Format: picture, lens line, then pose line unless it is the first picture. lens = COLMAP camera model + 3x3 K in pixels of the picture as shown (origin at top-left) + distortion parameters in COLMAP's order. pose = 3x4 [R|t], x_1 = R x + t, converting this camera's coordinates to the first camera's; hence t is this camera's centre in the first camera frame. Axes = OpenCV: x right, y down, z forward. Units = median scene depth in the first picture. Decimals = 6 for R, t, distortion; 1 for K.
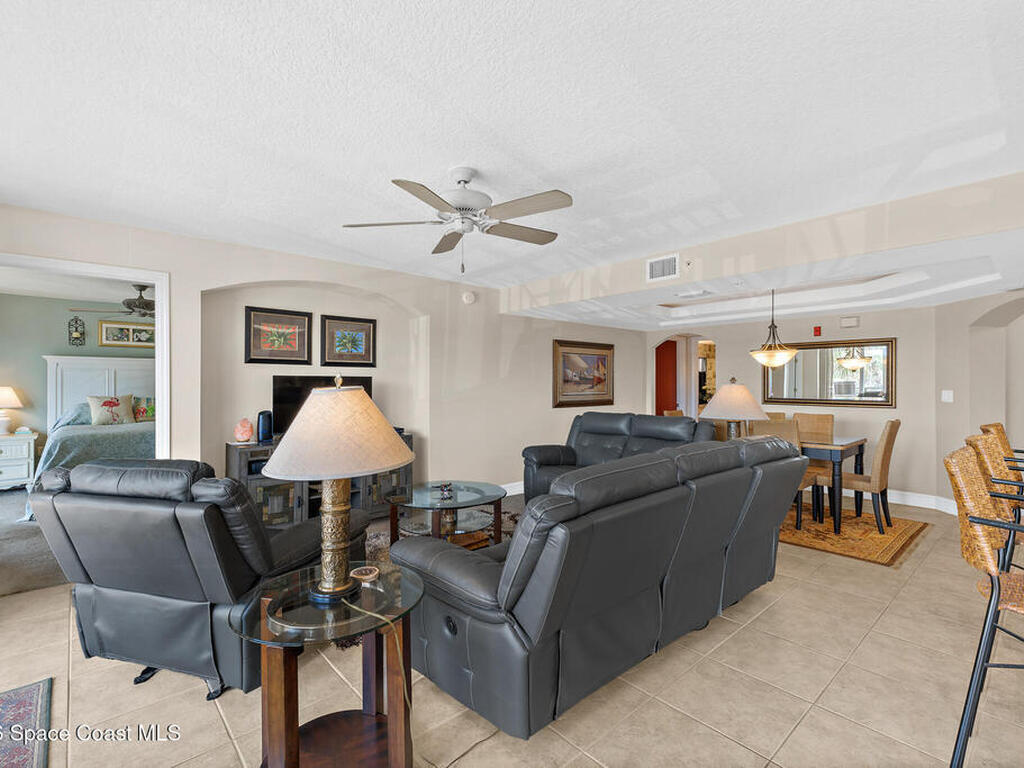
lens RADIAL K [[487.9, 0, 512.0], [0, 487.9, 384.0], [0, 0, 1]] dist [0.001979, -0.000091]
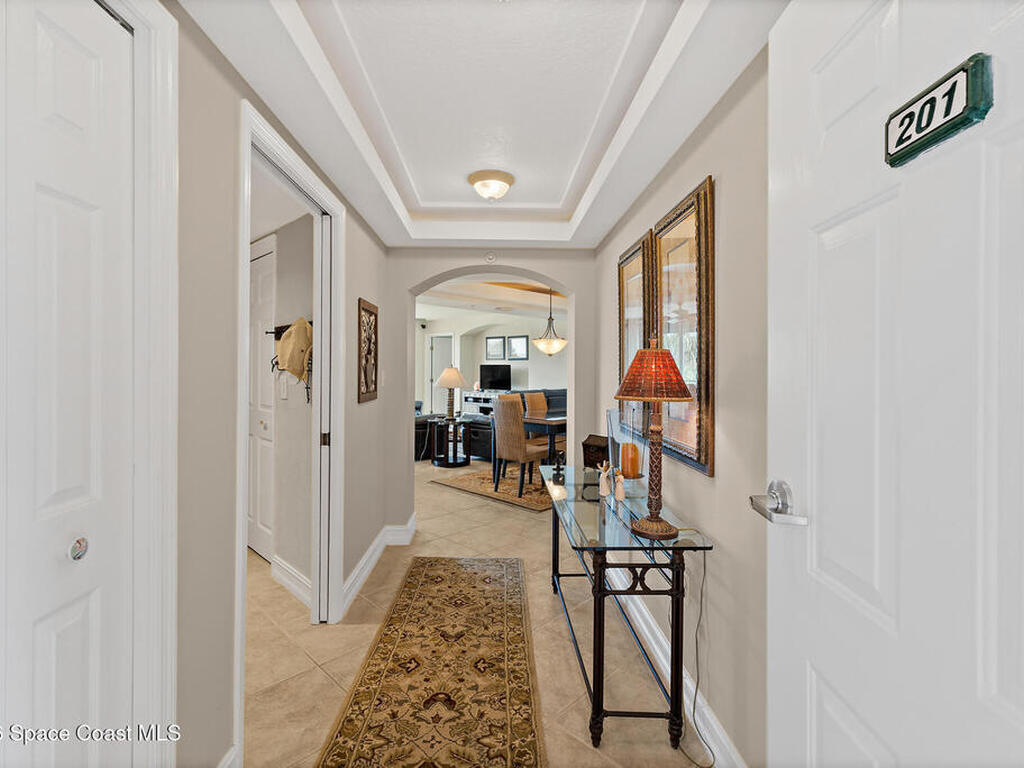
lens RADIAL K [[487.9, 0, 512.0], [0, 487.9, 384.0], [0, 0, 1]] dist [0.001979, -0.000091]
pose [[0.068047, 0.029504, -0.997246, 1.458508], [-0.009281, 0.999538, 0.028938, 0.005450], [0.997639, 0.007286, 0.068289, 0.718714]]
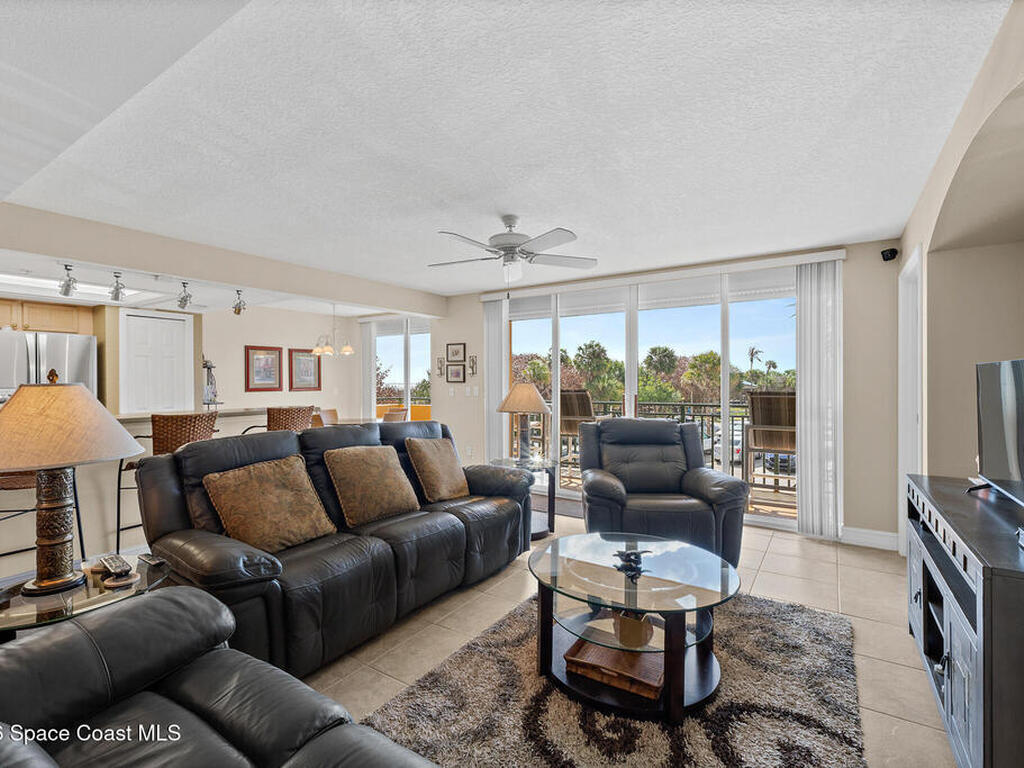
lens RADIAL K [[483.4, 0, 506.3], [0, 483.4, 384.2], [0, 0, 1]] dist [0.002491, 0.000080]
pose [[-0.968767, 0.007050, -0.247874, 0.100236], [0.005329, 0.999957, 0.007612, 0.000030], [0.247917, 0.006053, -0.968762, 1.002000]]
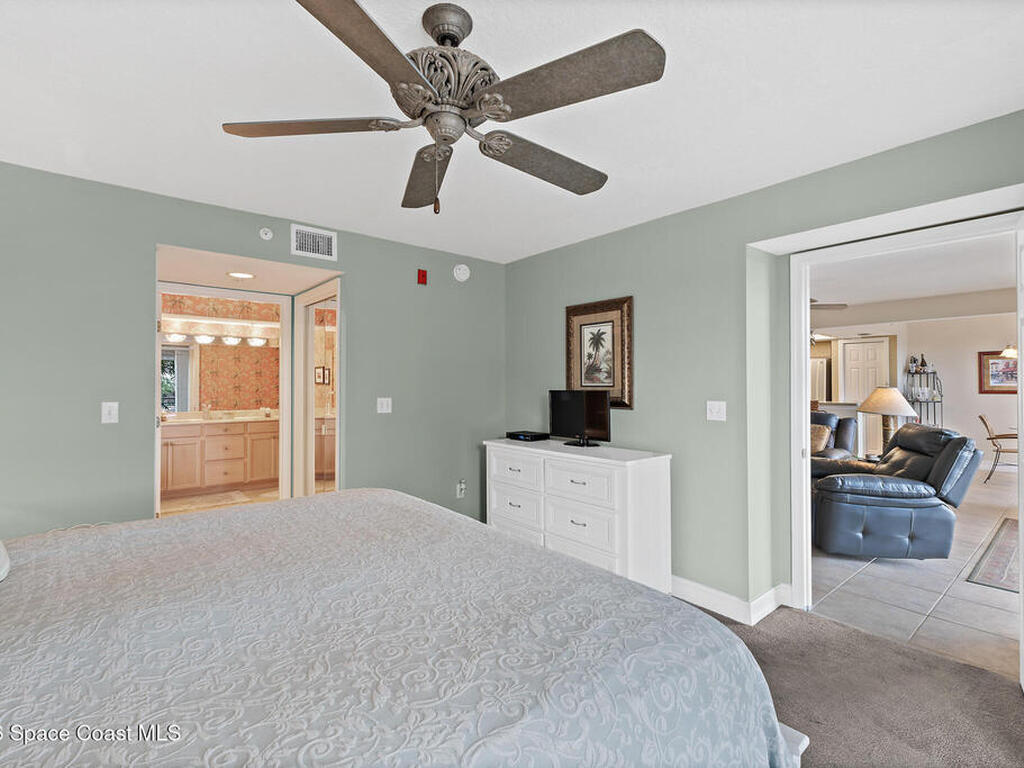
lens RADIAL K [[492.0, 0, 509.1], [0, 492.0, 380.3], [0, 0, 1]] dist [0.004334, 0.000268]
pose [[0.040133, 0.008715, 0.999156, -0.995551], [0.004248, 0.999951, -0.008892, -0.005126], [-0.999185, 0.004601, 0.040094, 0.914922]]
